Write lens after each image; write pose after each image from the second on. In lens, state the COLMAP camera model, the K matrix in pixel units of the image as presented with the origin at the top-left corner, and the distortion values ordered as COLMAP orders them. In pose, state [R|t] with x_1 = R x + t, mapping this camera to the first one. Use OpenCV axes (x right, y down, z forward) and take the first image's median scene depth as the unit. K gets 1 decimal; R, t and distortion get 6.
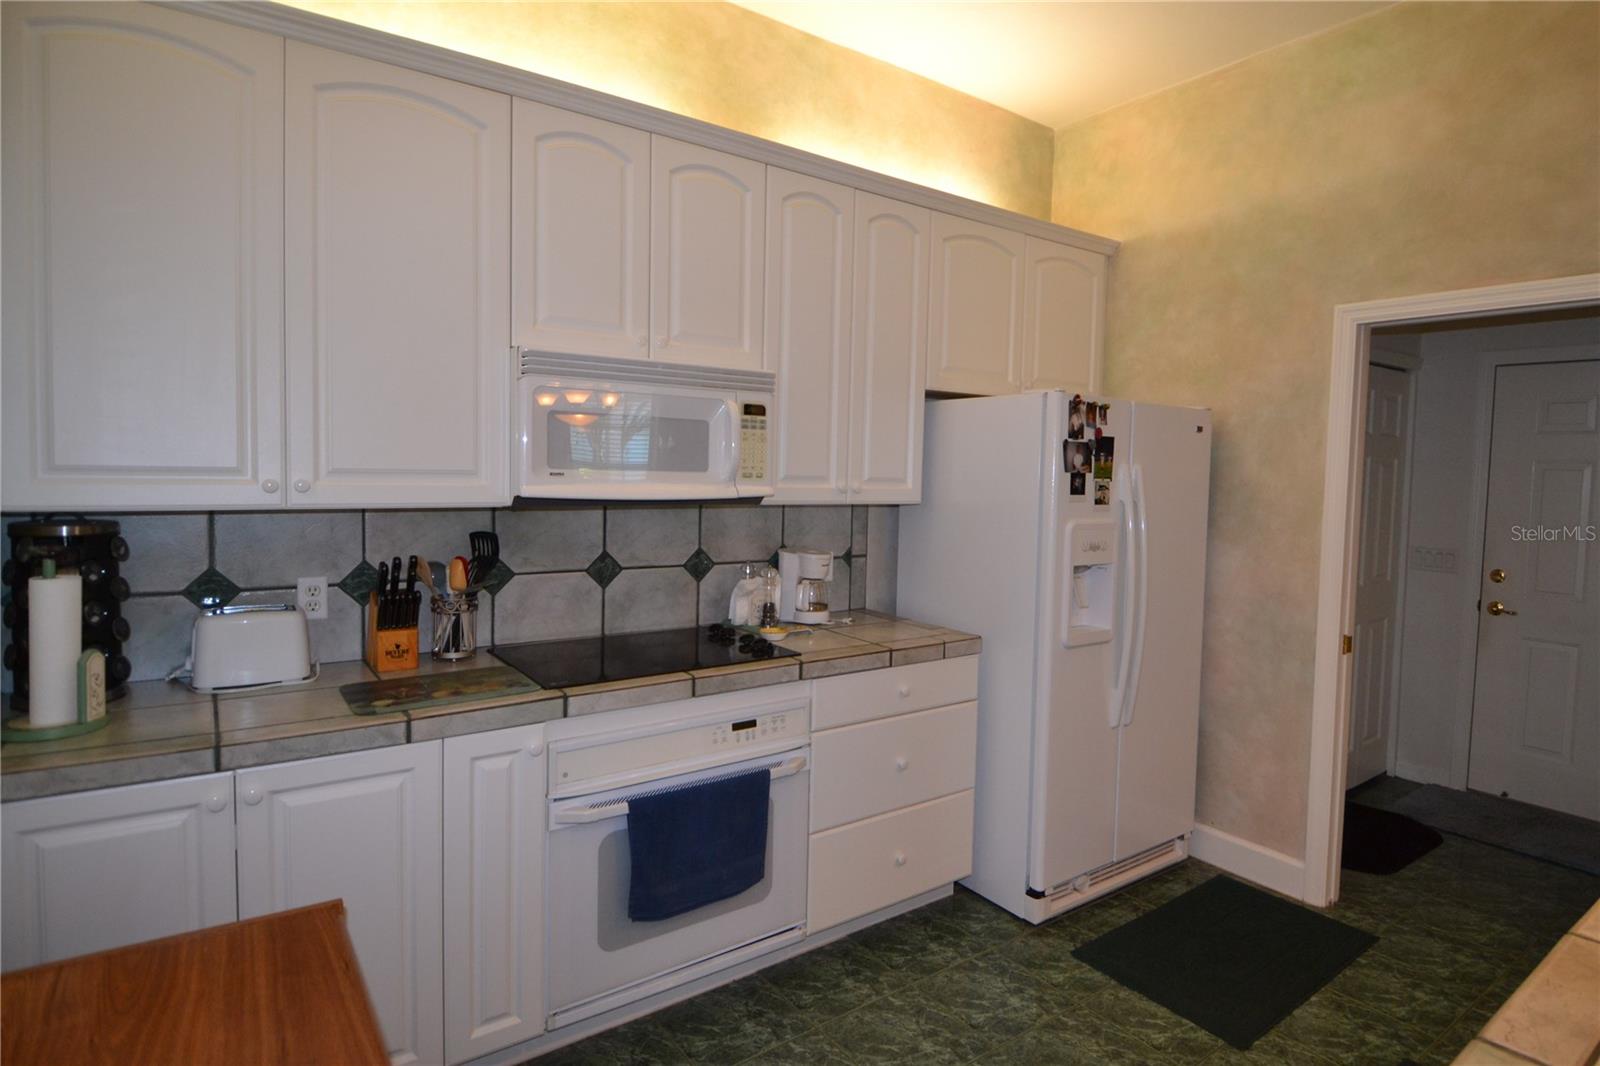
lens RADIAL K [[867.1, 0, 844.3], [0, 867.1, 510.6], [0, 0, 1]] dist [0.011923, -0.017550]
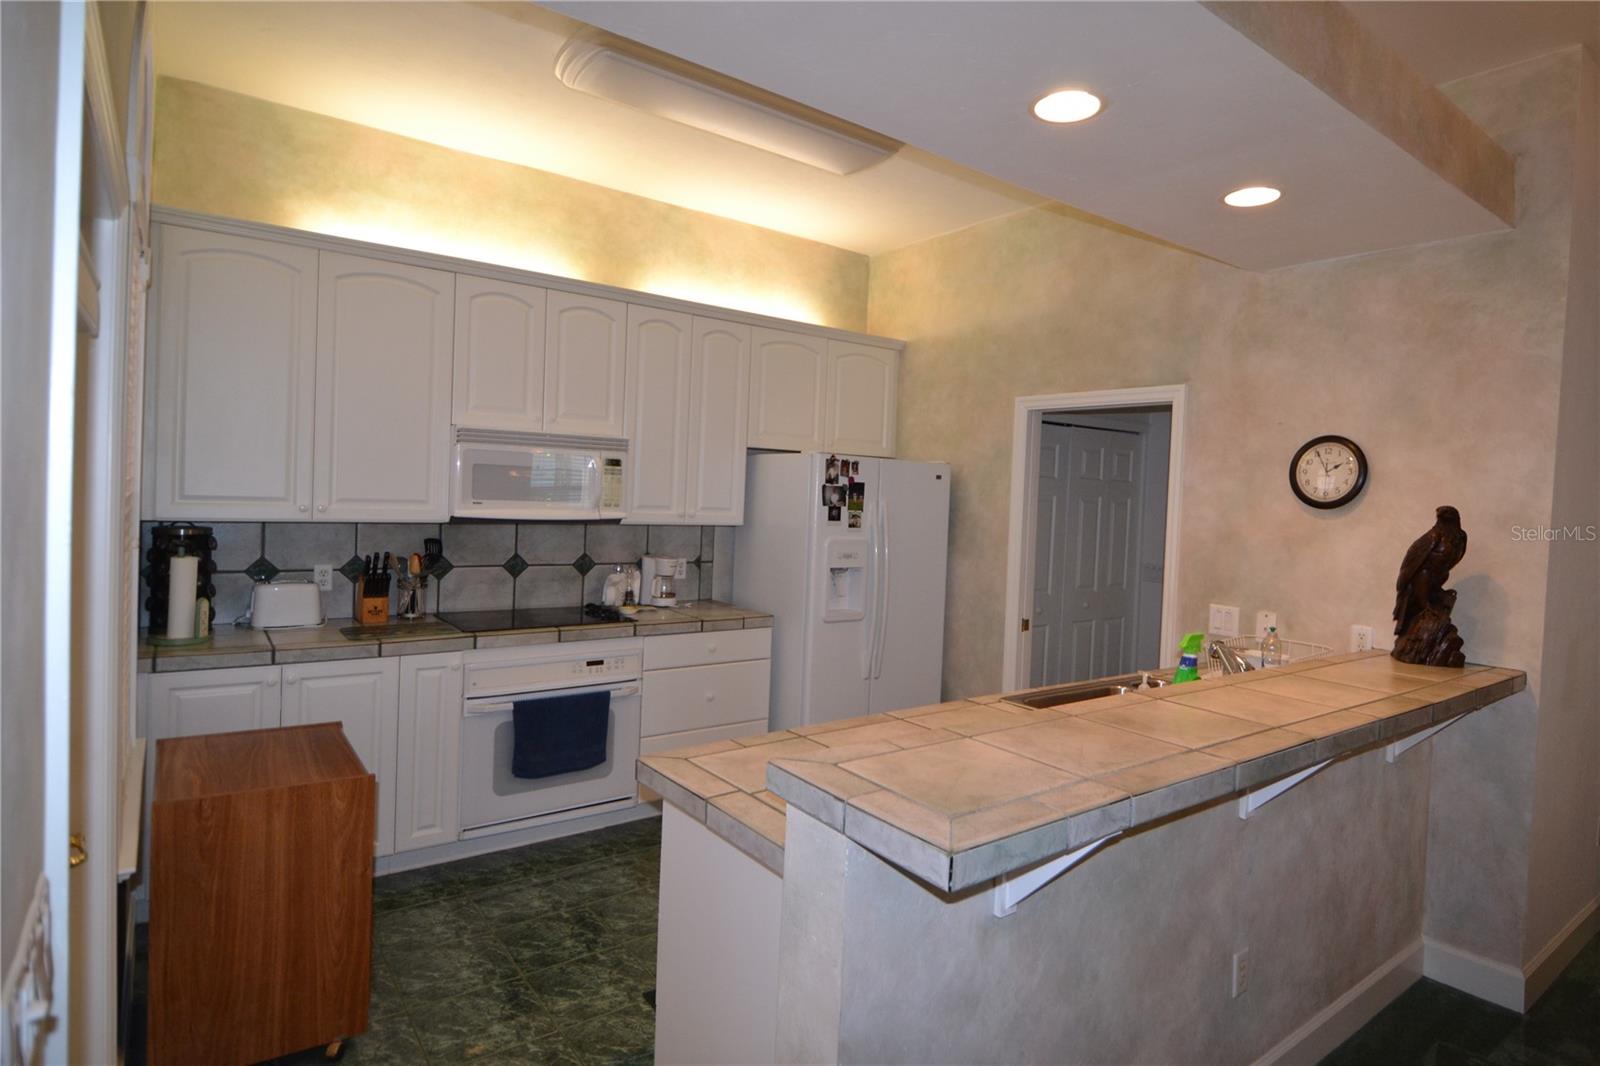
lens RADIAL K [[867.1, 0, 850.8], [0, 867.1, 509.3], [0, 0, 1]] dist [0.011923, -0.017550]
pose [[0.999695, 0.016204, 0.018618, 0.283638], [-0.015661, 0.999458, -0.028961, 0.004945], [-0.019077, 0.028661, 0.999407, -0.536682]]
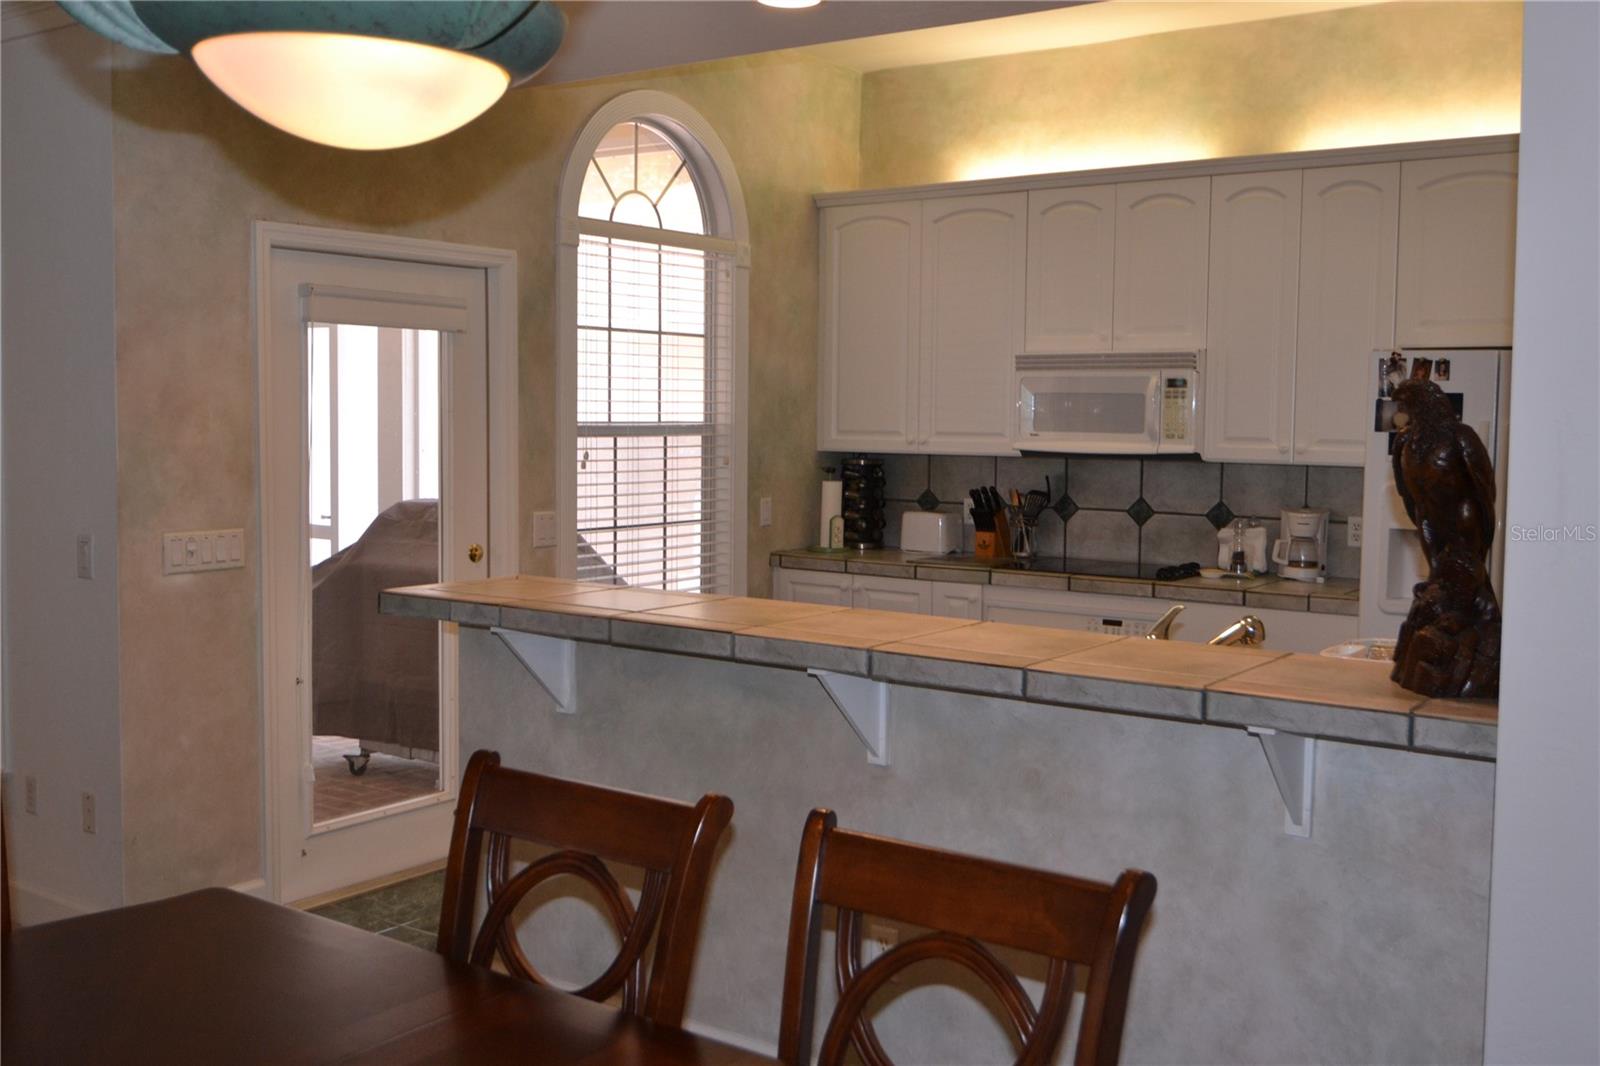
lens RADIAL K [[1584.0, 0, 844.0], [0, 1584.0, 502.6], [0, 0, 1]] dist [0.029729, 0.000000]
pose [[0.316678, 0.034293, -0.947913, 1.841723], [-0.052664, 0.998440, 0.018527, 0.035732], [0.947070, 0.044054, 0.317990, -0.154273]]
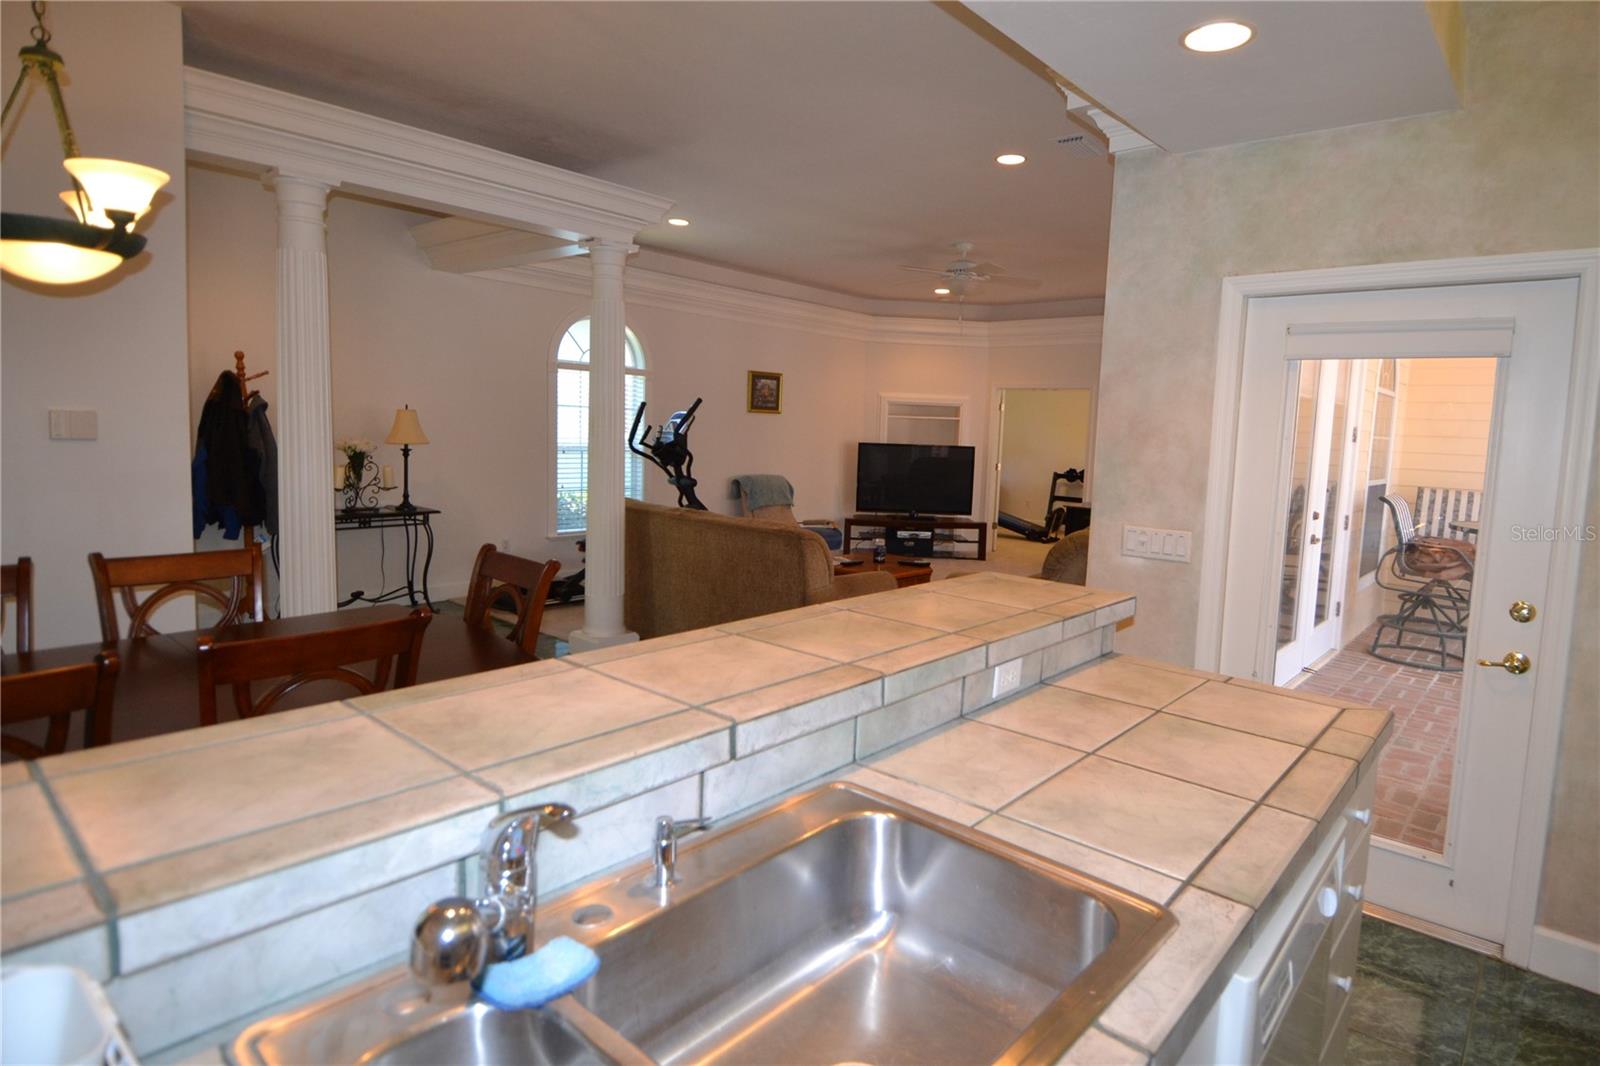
lens RADIAL K [[867.1, 0, 840.9], [0, 867.1, 510.8], [0, 0, 1]] dist [0.011923, -0.017550]
pose [[-0.974173, -0.042720, -0.221723, 0.721226], [-0.075150, 0.987302, 0.139956, -0.025716], [0.212929, 0.153004, -0.965013, 0.796077]]
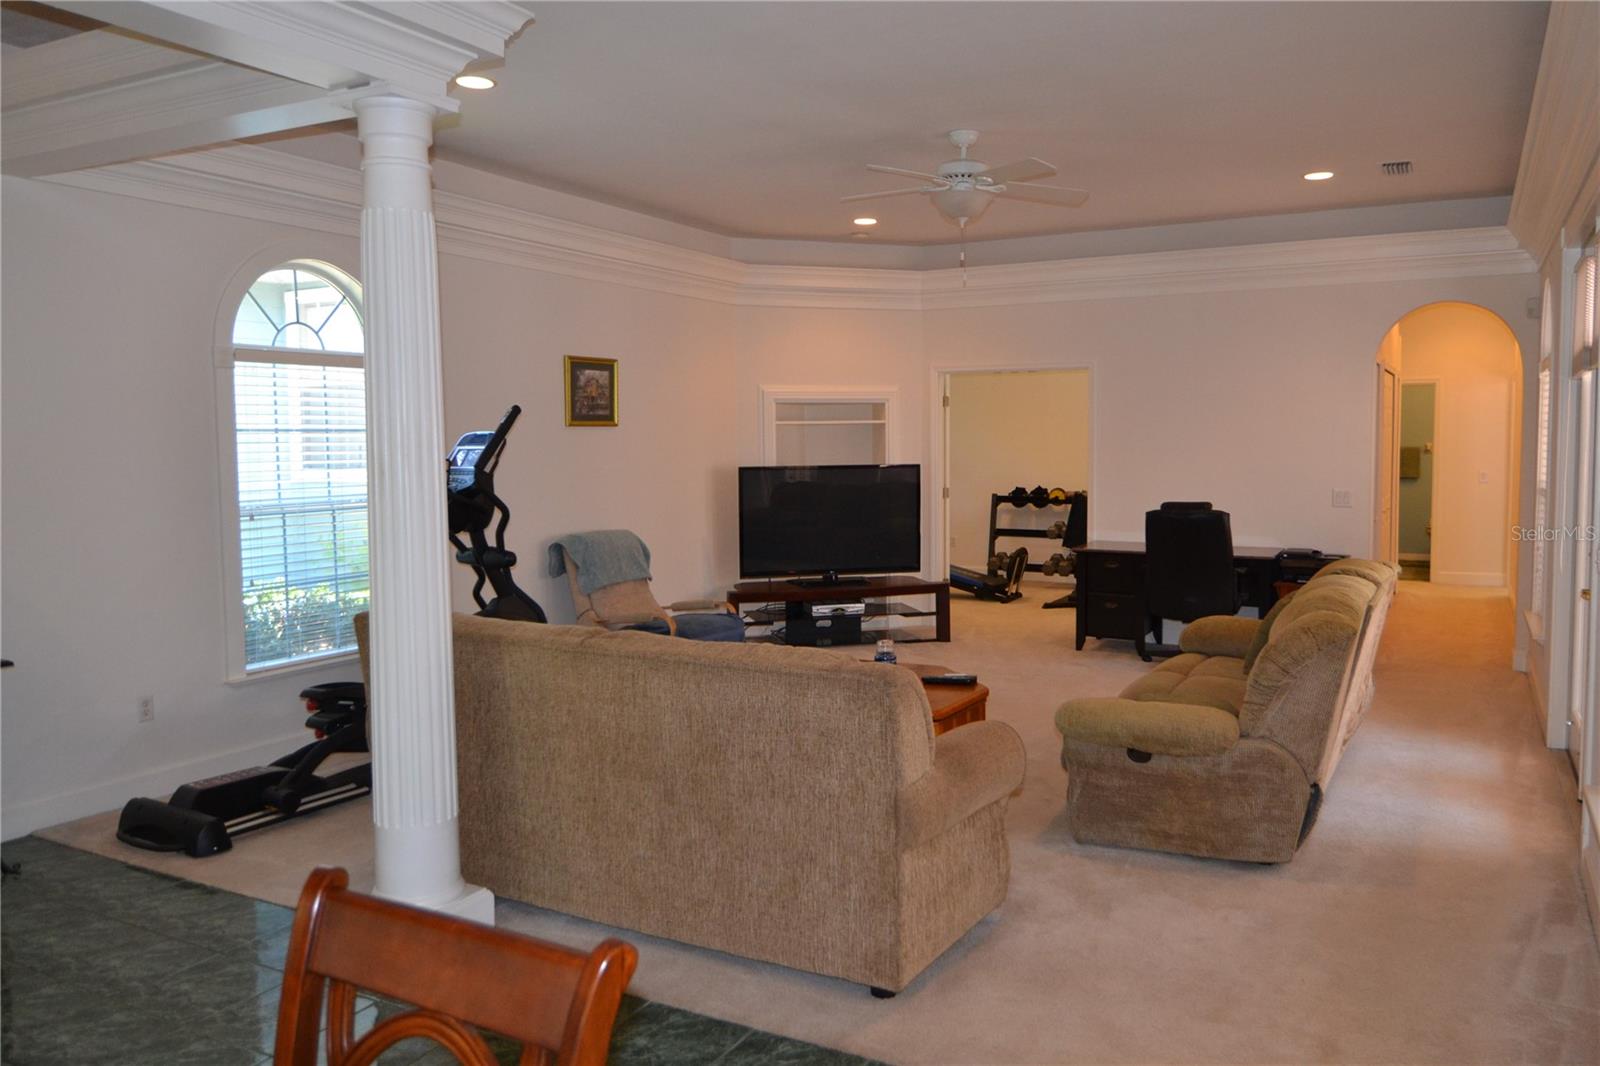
lens RADIAL K [[1184.5, 0, 841.8], [0, 1184.5, 500.7], [0, 0, 1]] dist [0.002463, -0.006567]
pose [[-0.901353, 0.003439, -0.433072, 0.944397], [-0.038911, 0.995281, 0.088889, -0.000848], [0.431335, 0.096971, -0.896965, 0.120015]]
